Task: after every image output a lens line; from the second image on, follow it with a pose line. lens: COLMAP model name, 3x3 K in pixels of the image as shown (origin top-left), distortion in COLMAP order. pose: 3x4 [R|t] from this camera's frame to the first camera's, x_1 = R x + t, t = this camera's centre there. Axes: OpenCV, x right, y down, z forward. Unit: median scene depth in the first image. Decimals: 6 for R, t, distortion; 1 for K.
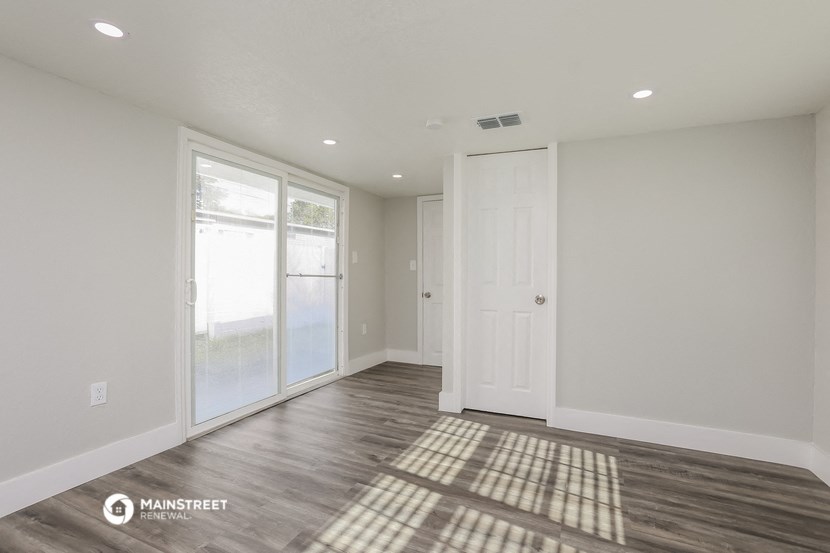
lens RADIAL K [[390.0, 0, 416.4], [0, 390.0, 276.5], [0, 0, 1]] dist [-0.003688, 0.001975]
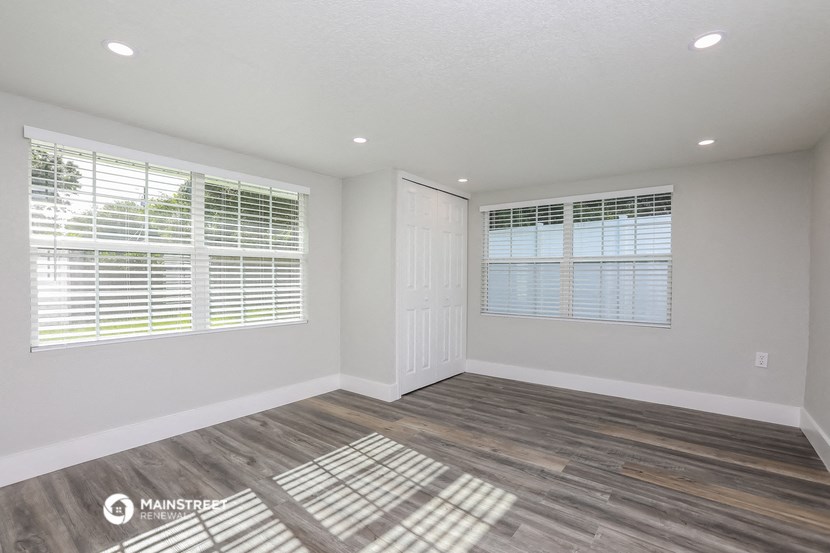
lens RADIAL K [[390.0, 0, 414.2], [0, 390.0, 277.5], [0, 0, 1]] dist [-0.003688, 0.001975]
pose [[-0.974424, -0.021025, 0.223734, -0.257361], [-0.020251, 0.999778, 0.005753, -0.030732], [-0.223805, 0.001075, -0.974633, 1.981573]]
